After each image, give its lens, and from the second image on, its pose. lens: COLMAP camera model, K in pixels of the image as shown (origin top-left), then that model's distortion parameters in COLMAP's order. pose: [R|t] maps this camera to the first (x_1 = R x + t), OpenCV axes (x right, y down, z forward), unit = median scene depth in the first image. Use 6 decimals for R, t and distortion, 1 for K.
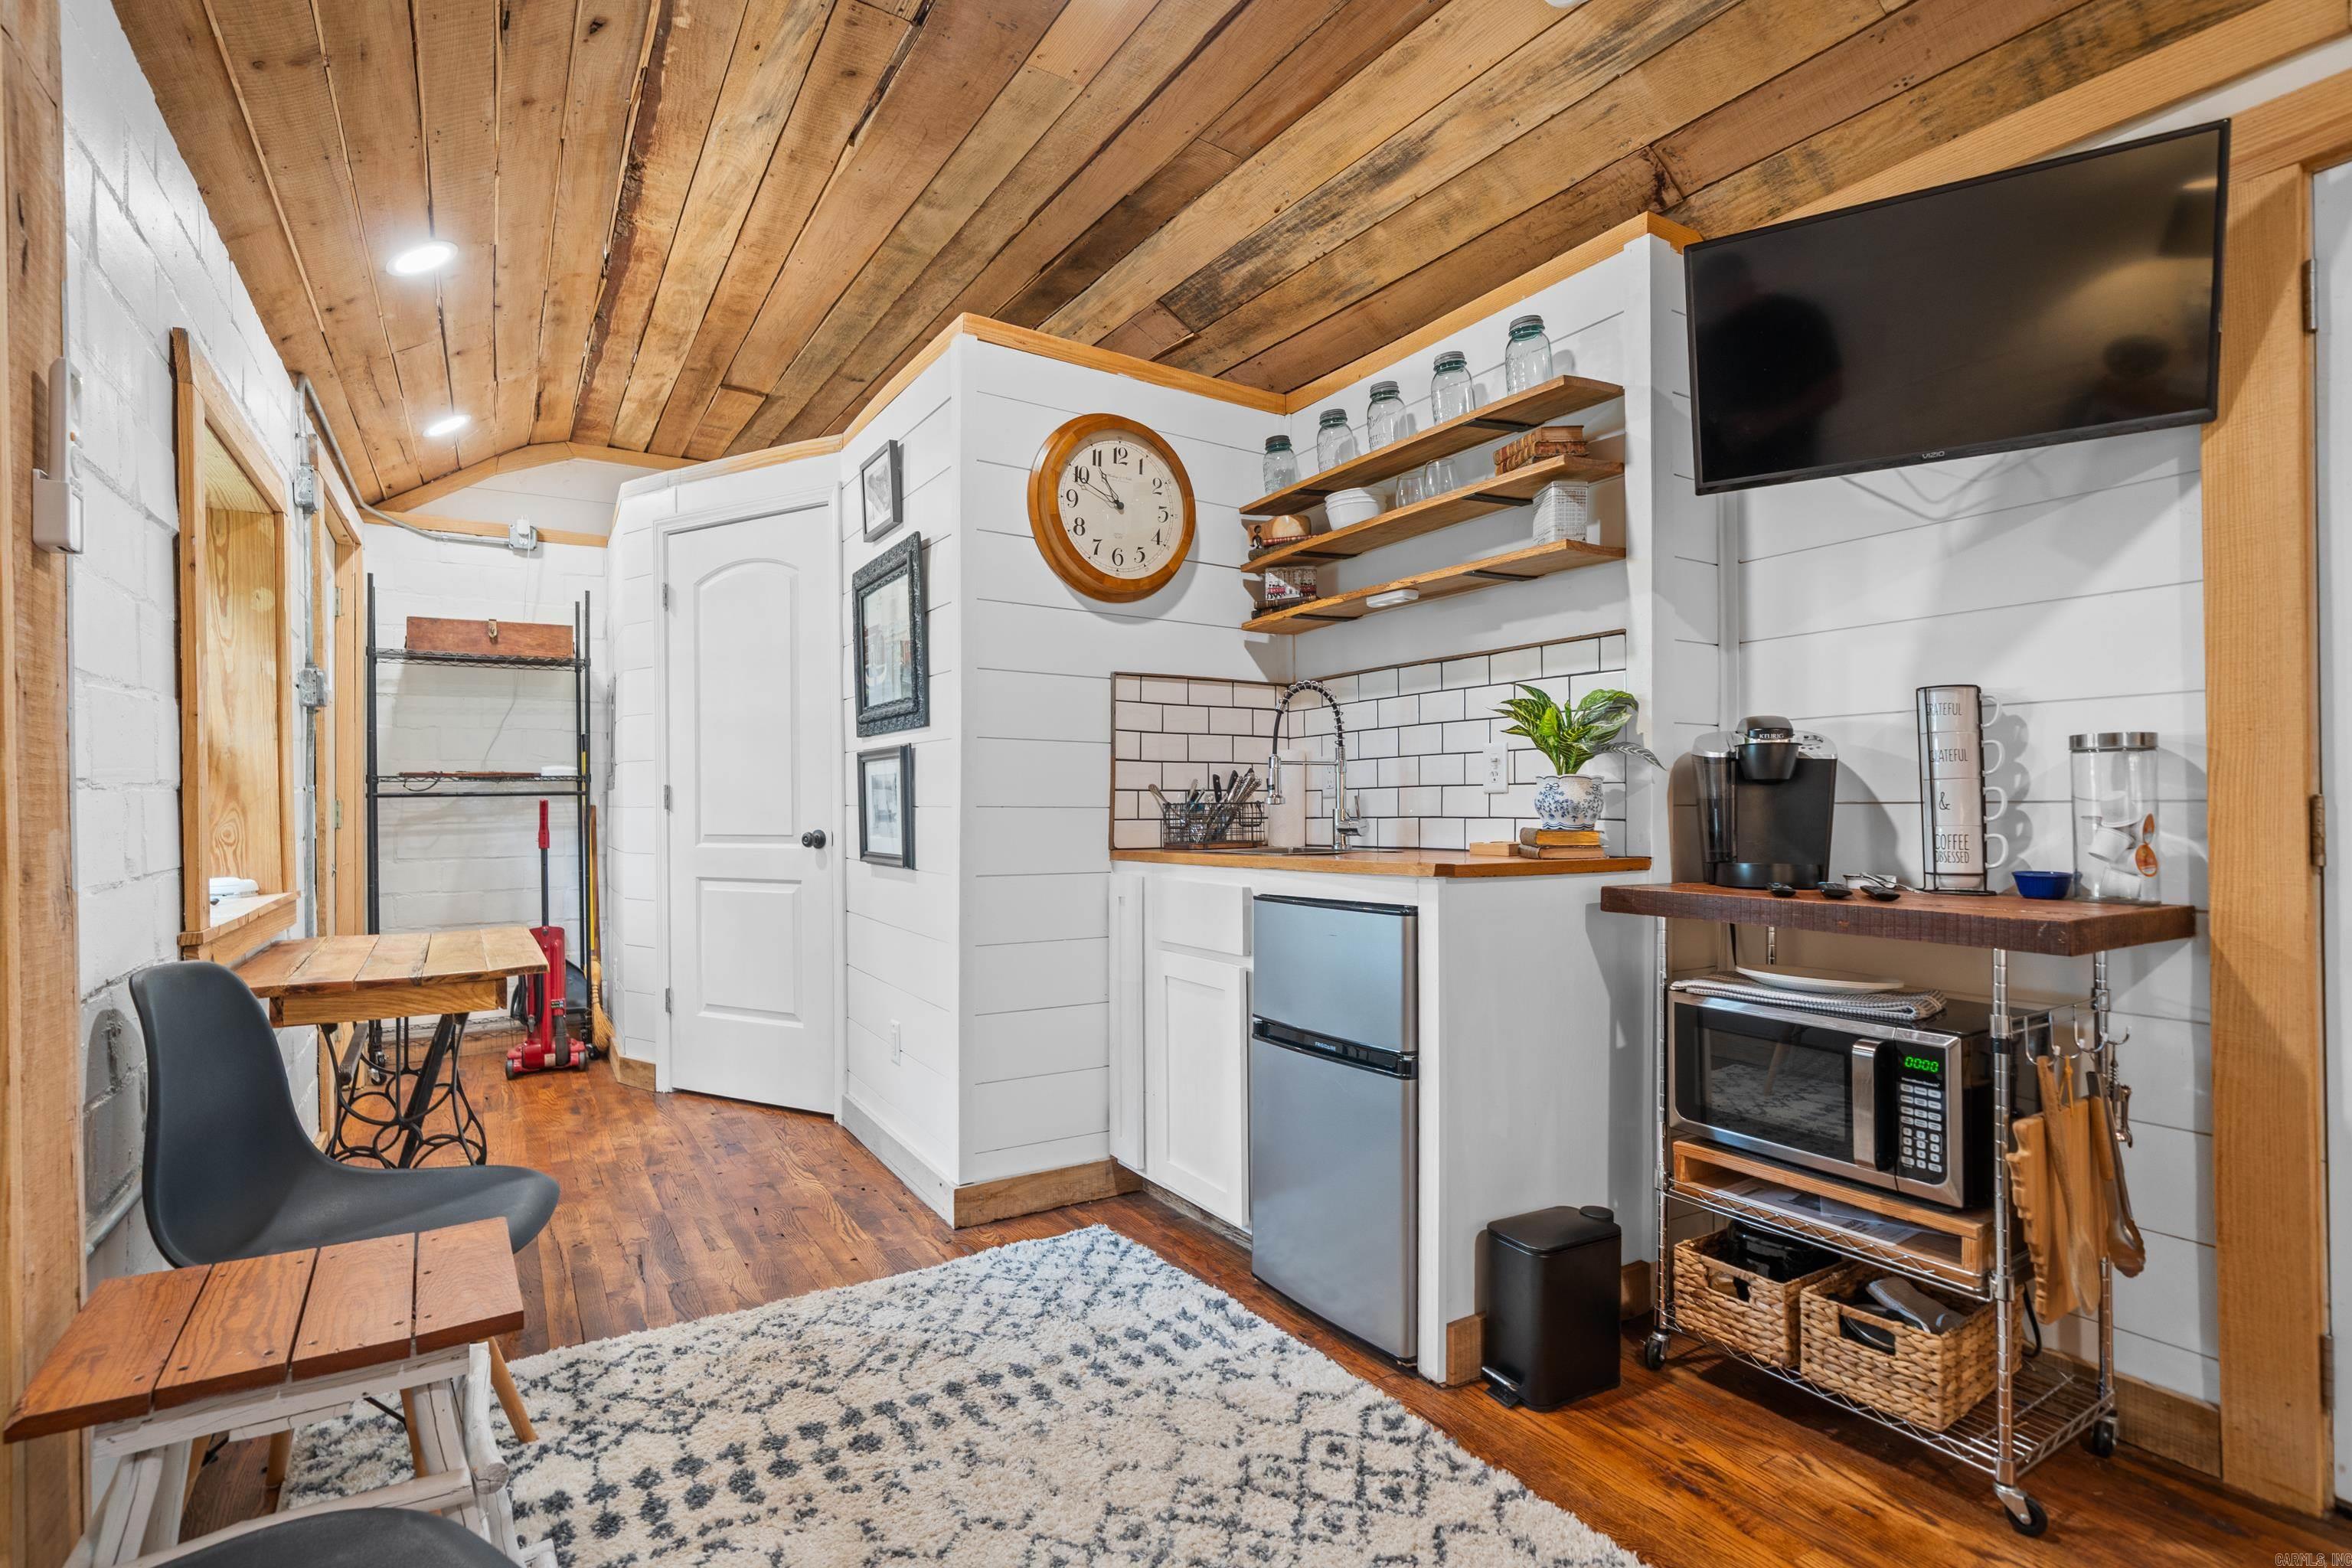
lens RADIAL K [[1135.7, 0, 1177.3], [0, 1135.7, 772.8], [0, 0, 1]] dist [-0.001043, -0.000098]
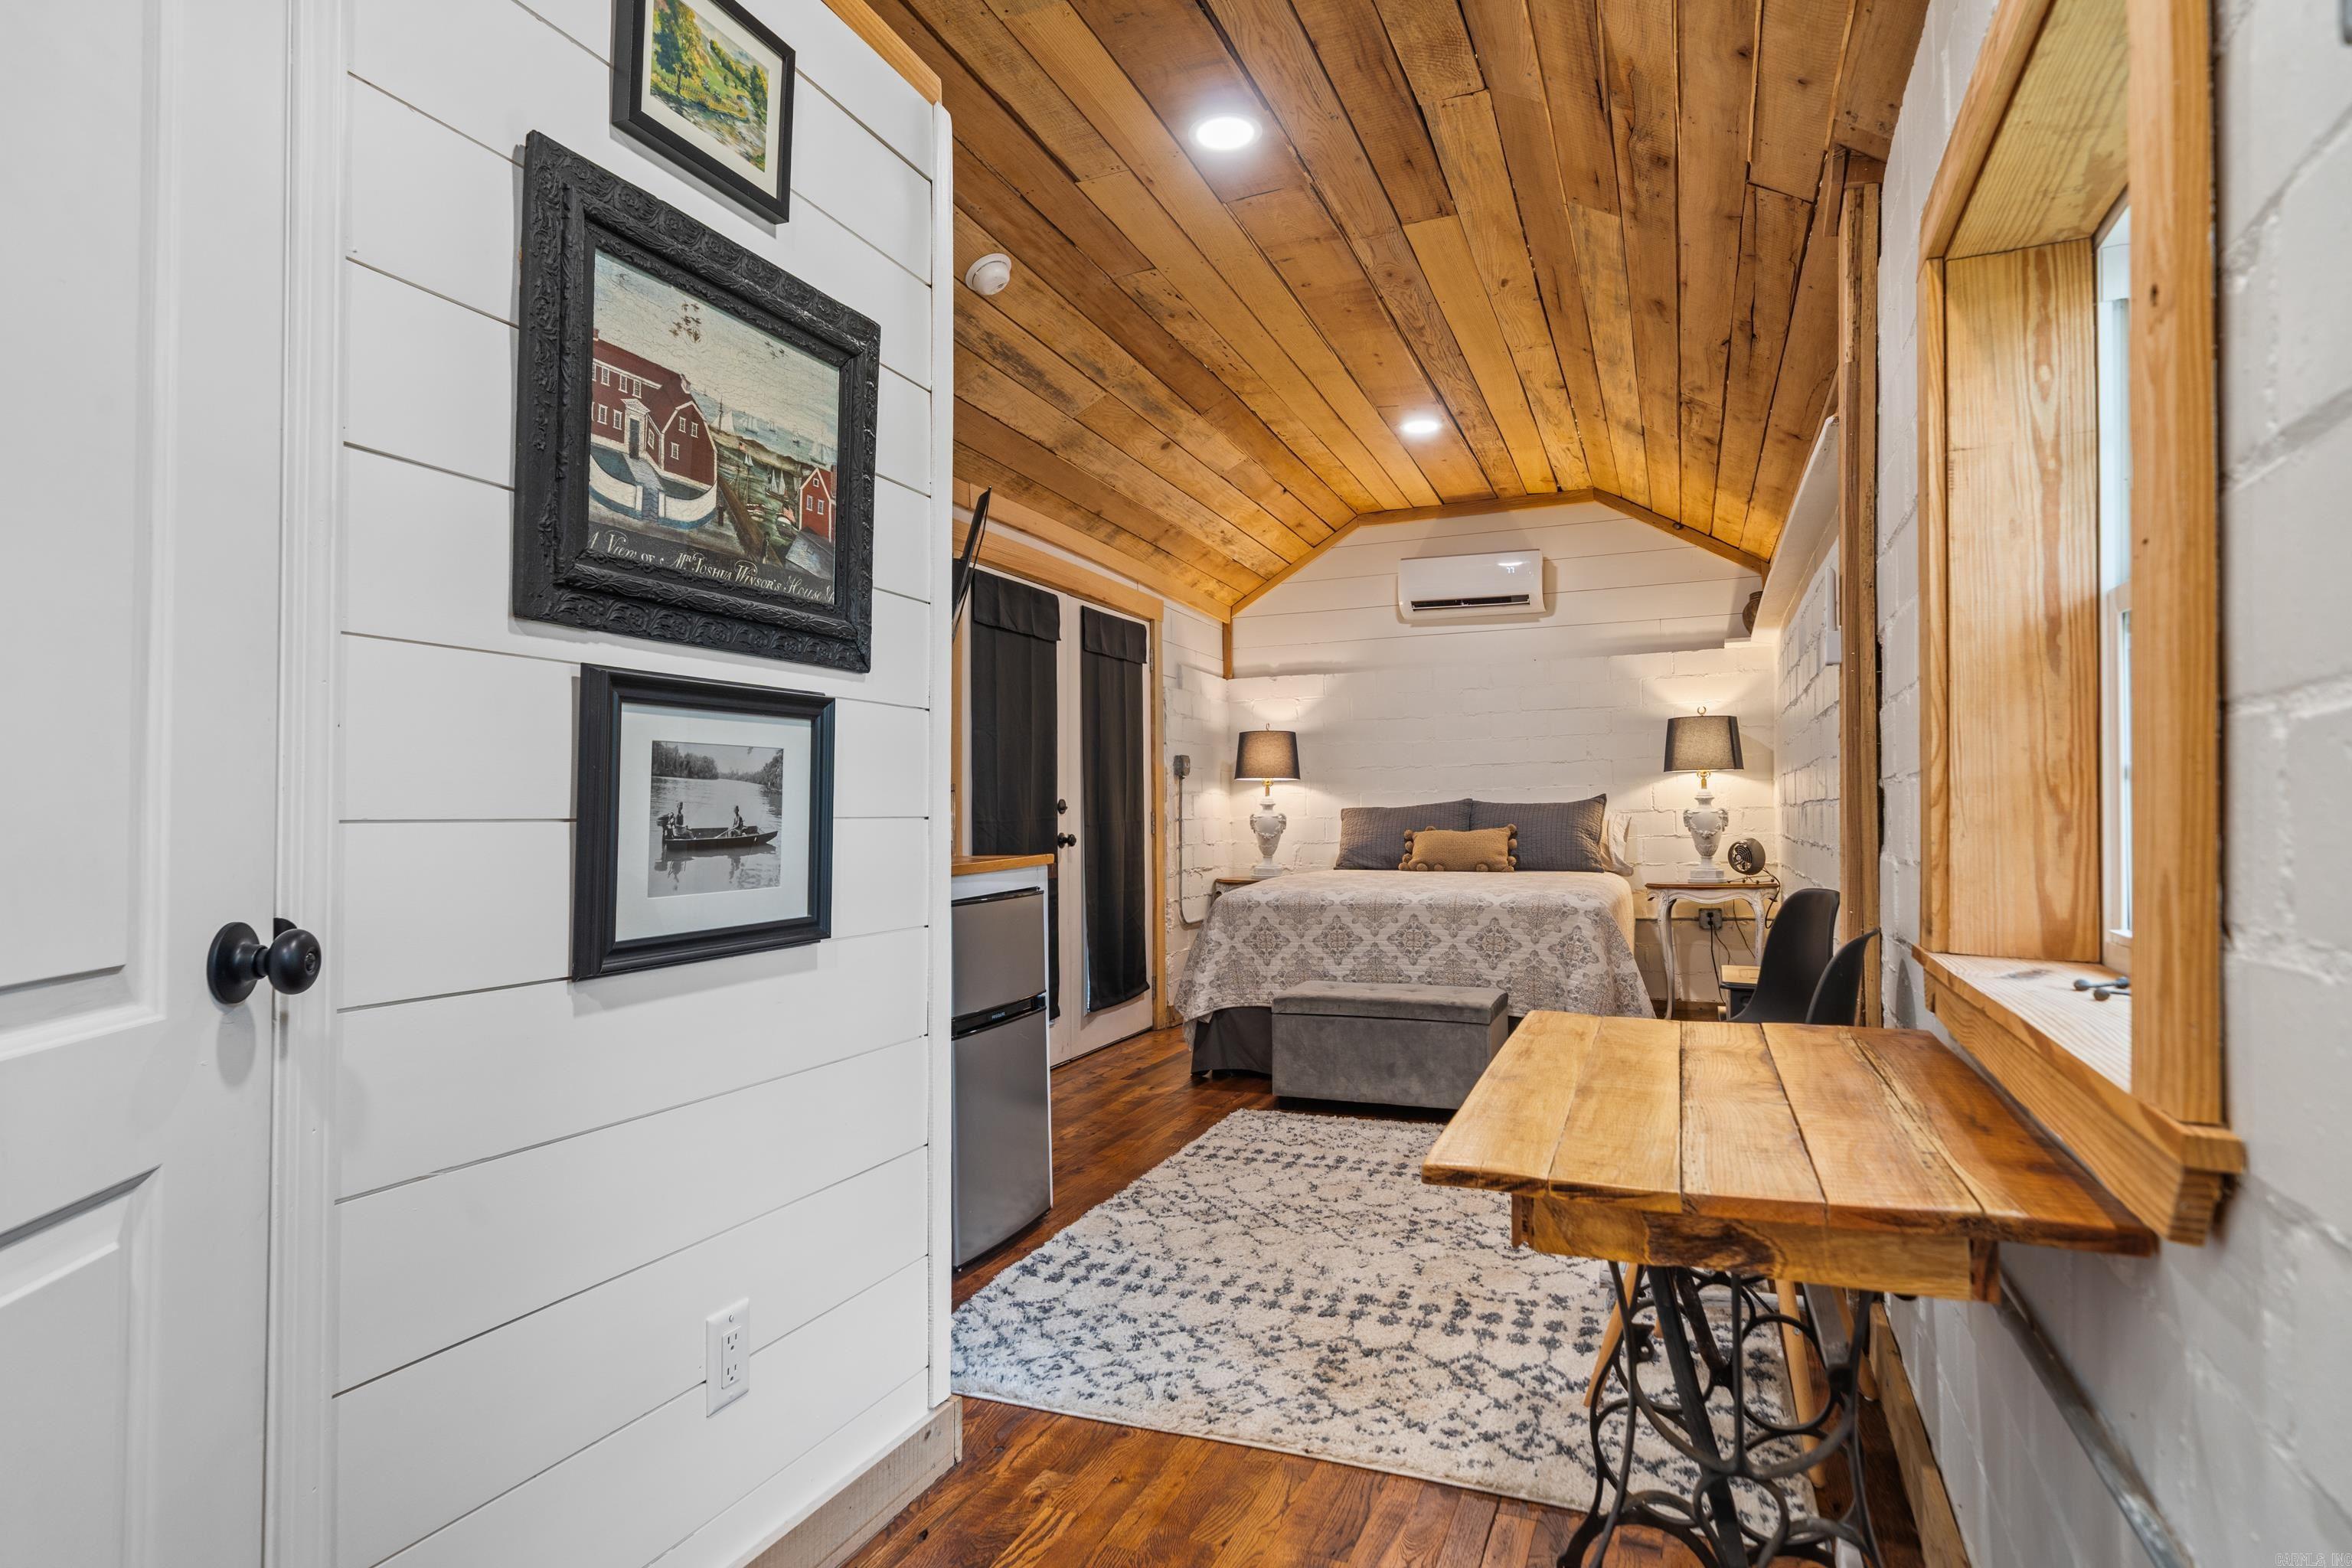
lens RADIAL K [[1286.8, 0, 1168.0], [0, 1286.8, 779.1], [0, 0, 1]] dist [-0.000169, -0.000299]
pose [[-0.589182, 0.037234, 0.807142, -0.871310], [-0.000122, 0.998934, -0.046171, 0.043610], [-0.808001, -0.027302, -0.588549, 1.337989]]
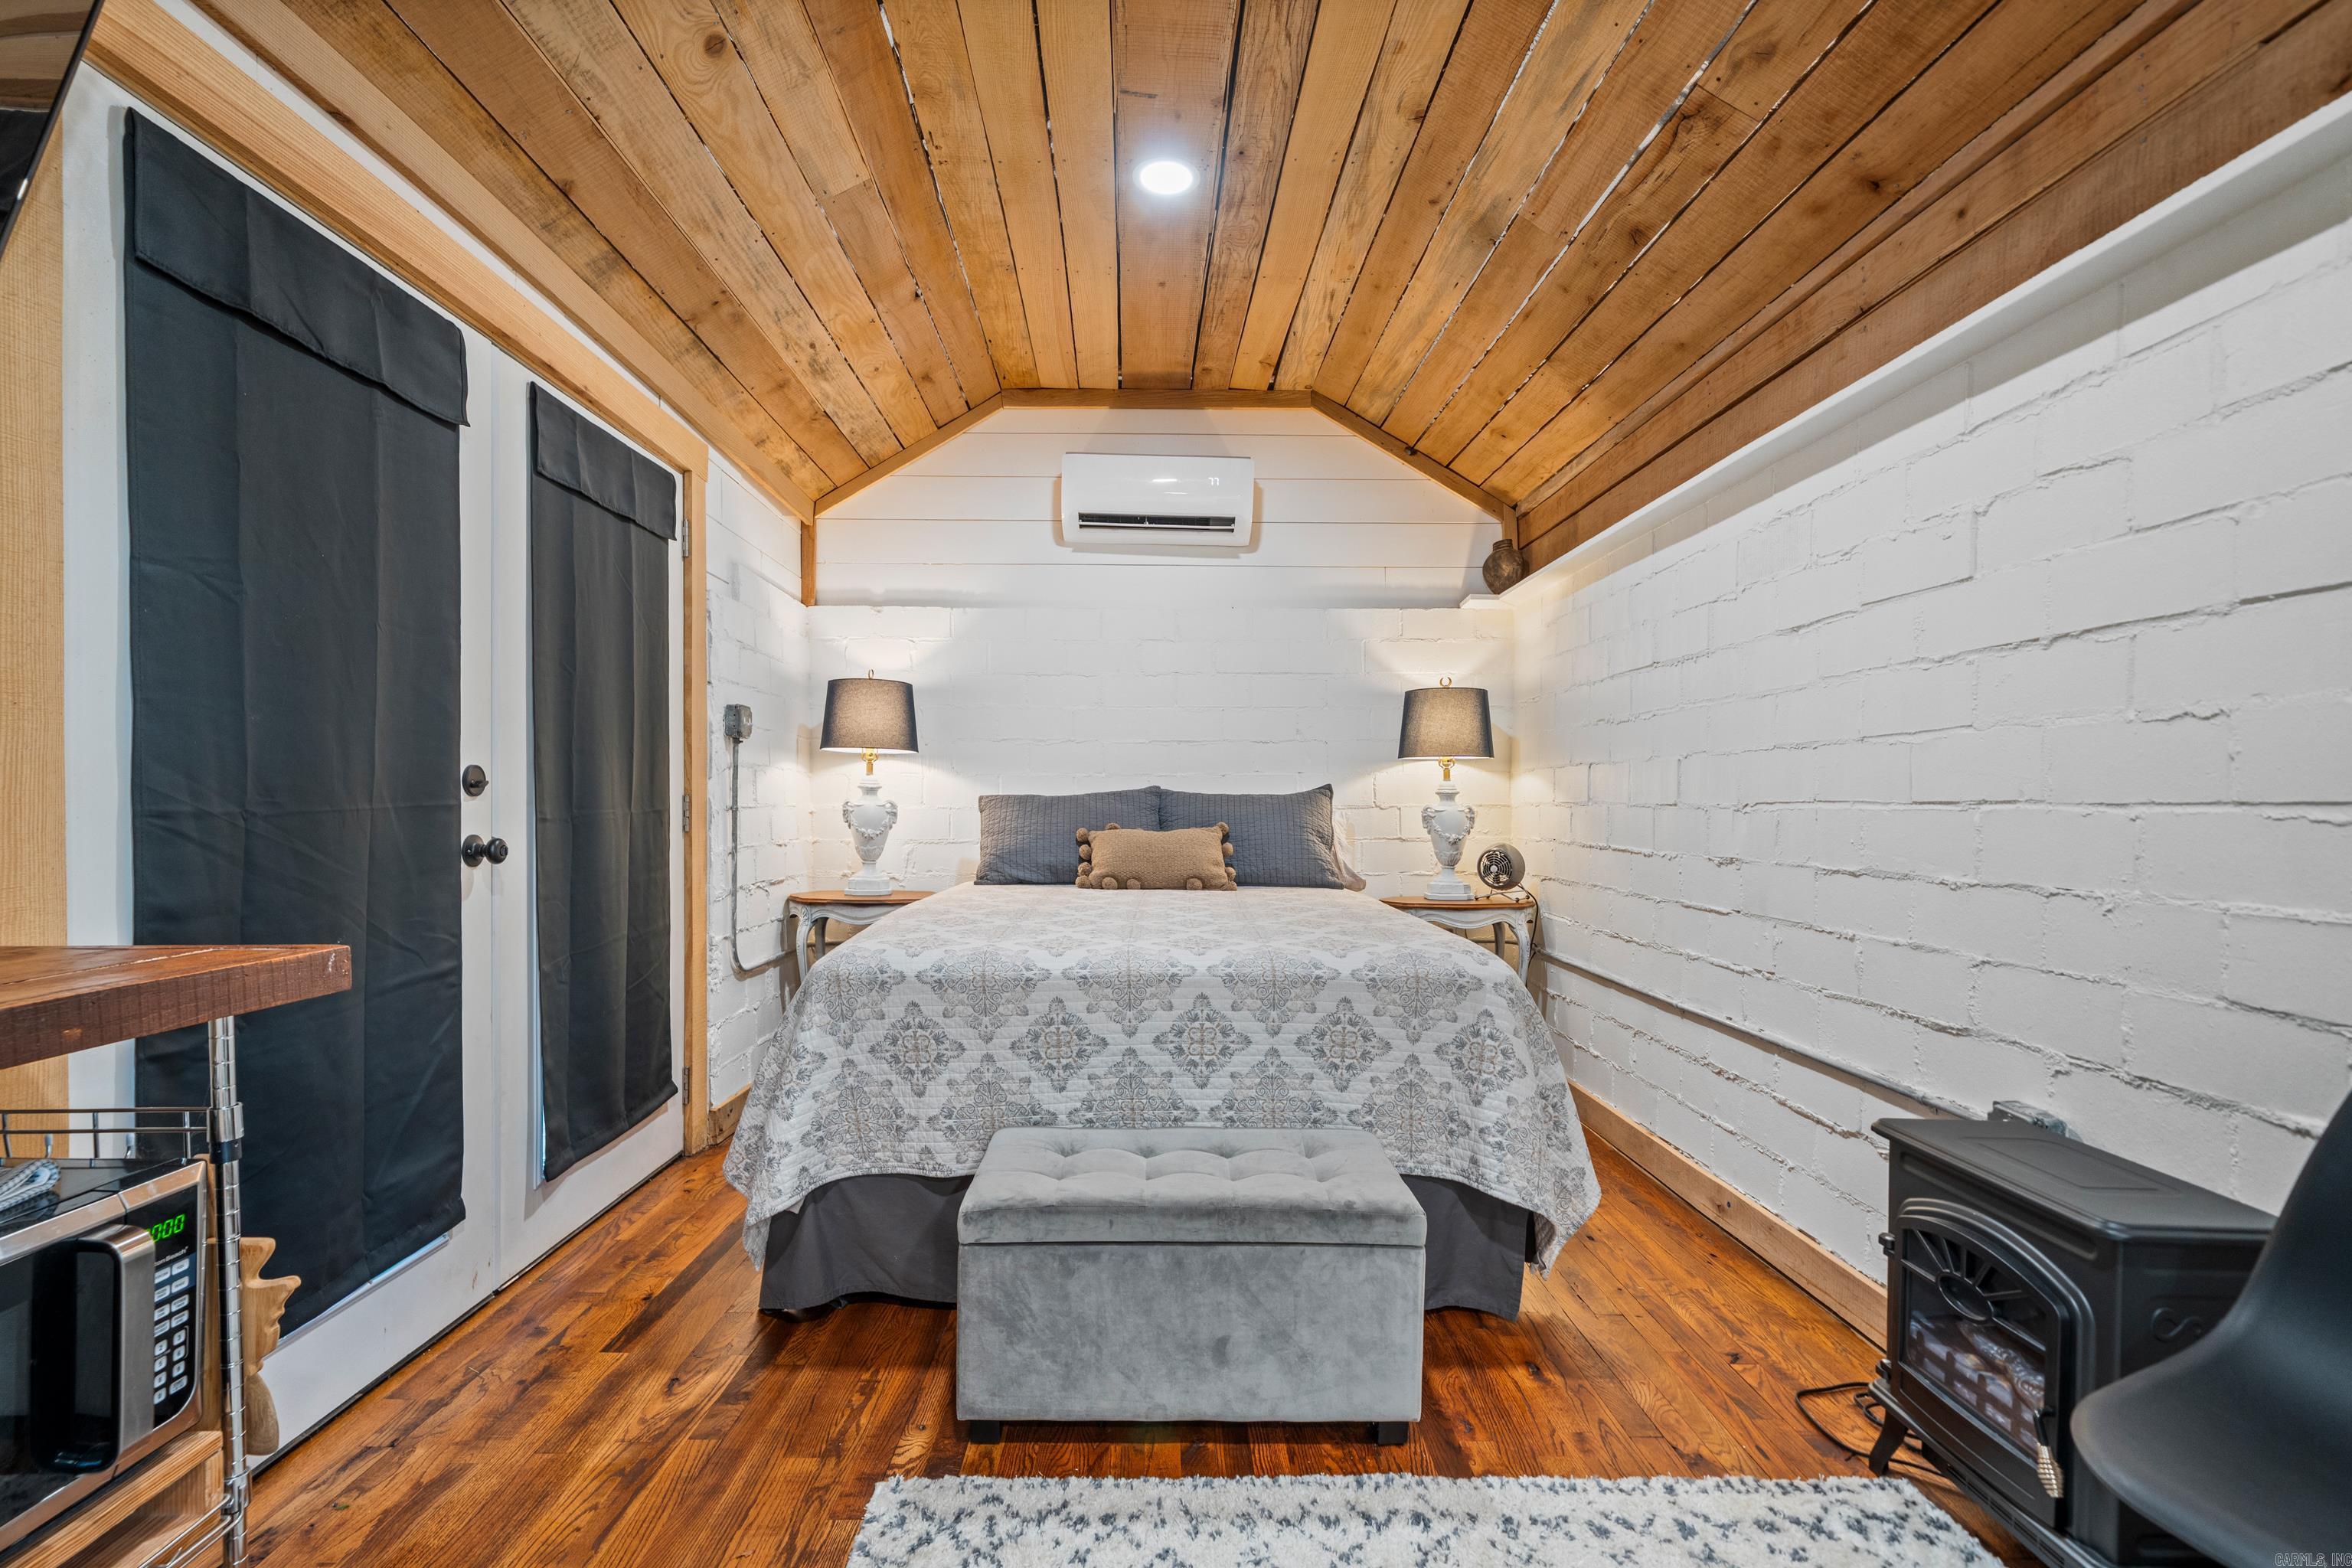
lens RADIAL K [[1066.1, 0, 1165.9], [0, 1066.1, 814.8], [0, 0, 1]] dist [0.001181, 0.000903]
pose [[-0.861383, -0.007509, 0.507900, -0.057454], [-0.012677, 0.999897, -0.006718, 0.019560], [-0.507797, -0.012226, -0.861390, 0.752691]]
